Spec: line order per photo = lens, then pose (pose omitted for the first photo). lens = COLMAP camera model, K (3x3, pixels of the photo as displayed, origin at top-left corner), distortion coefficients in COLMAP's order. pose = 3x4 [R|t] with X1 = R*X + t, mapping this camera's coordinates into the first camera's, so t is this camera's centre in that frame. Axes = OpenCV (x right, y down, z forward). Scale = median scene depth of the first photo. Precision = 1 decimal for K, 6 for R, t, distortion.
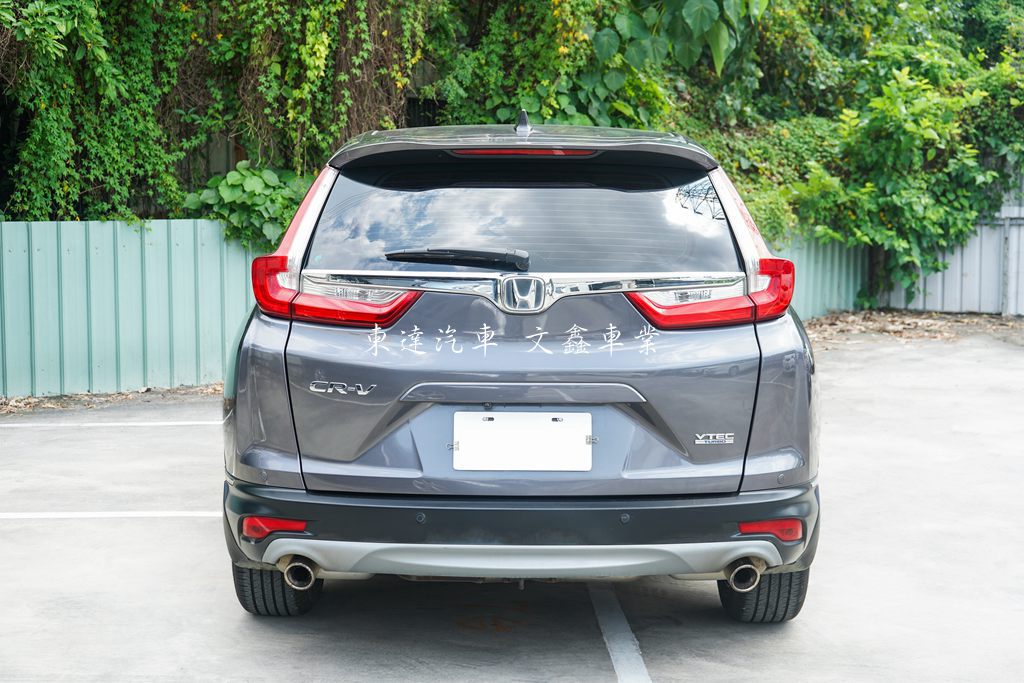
lens RADIAL K [[1497.3, 0, 558.8], [0, 1497.3, 342.2], [0, 0, 1]] dist [-0.030831, 0.037774]
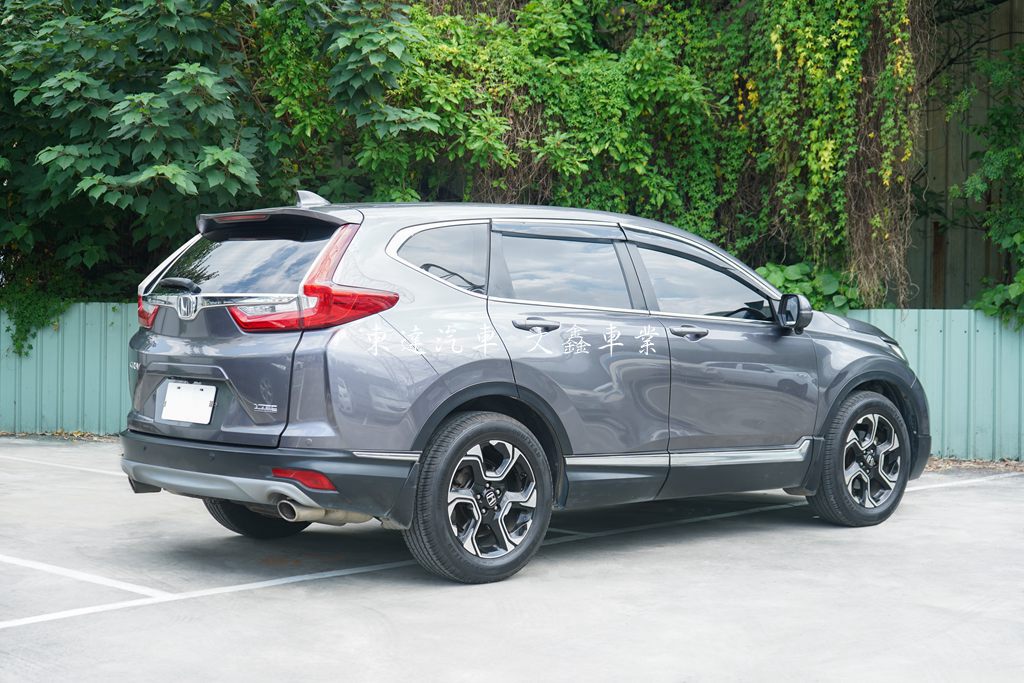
lens RADIAL K [[1610.2, 0, 512.0], [0, 1610.2, 341.5], [0, 0, 1]] dist [0.027019, 0.137224]
pose [[0.694446, 0.018285, -0.719312, 0.527292], [-0.083677, 0.994947, -0.055494, 0.025287], [0.714662, 0.098728, 0.692467, 0.028697]]
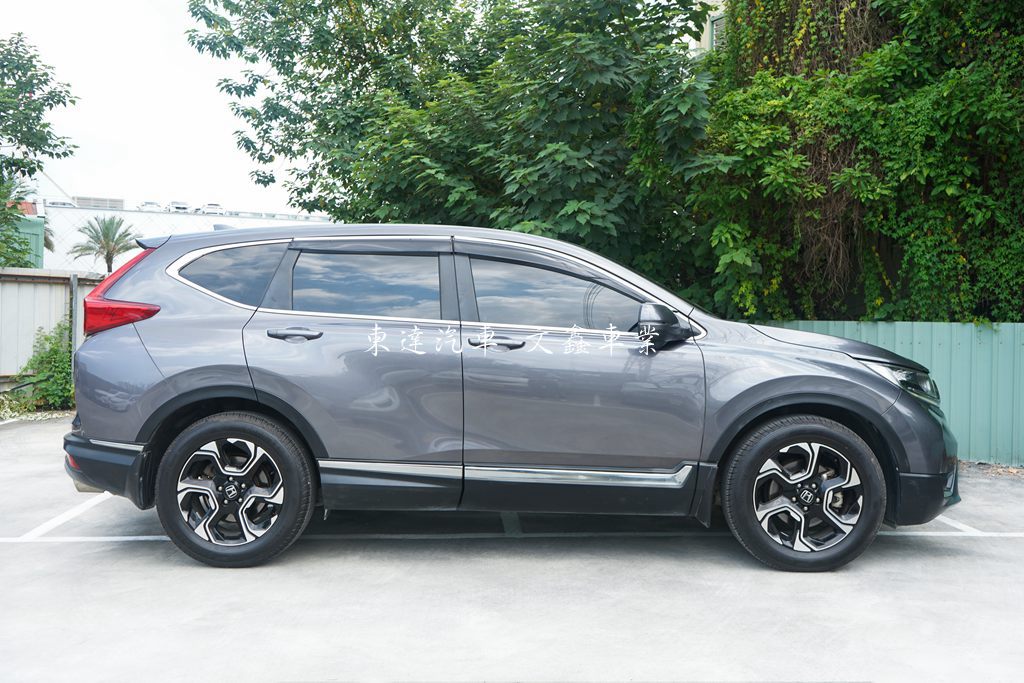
lens RADIAL K [[988.1, 0, 512.0], [0, 988.1, 341.5], [0, 0, 1]] dist [-0.000480, -0.004926]
pose [[0.023265, 0.020943, -0.999510, 0.494888], [-0.116634, 0.993010, 0.018092, -0.034602], [0.992902, 0.116156, 0.025545, 0.575816]]
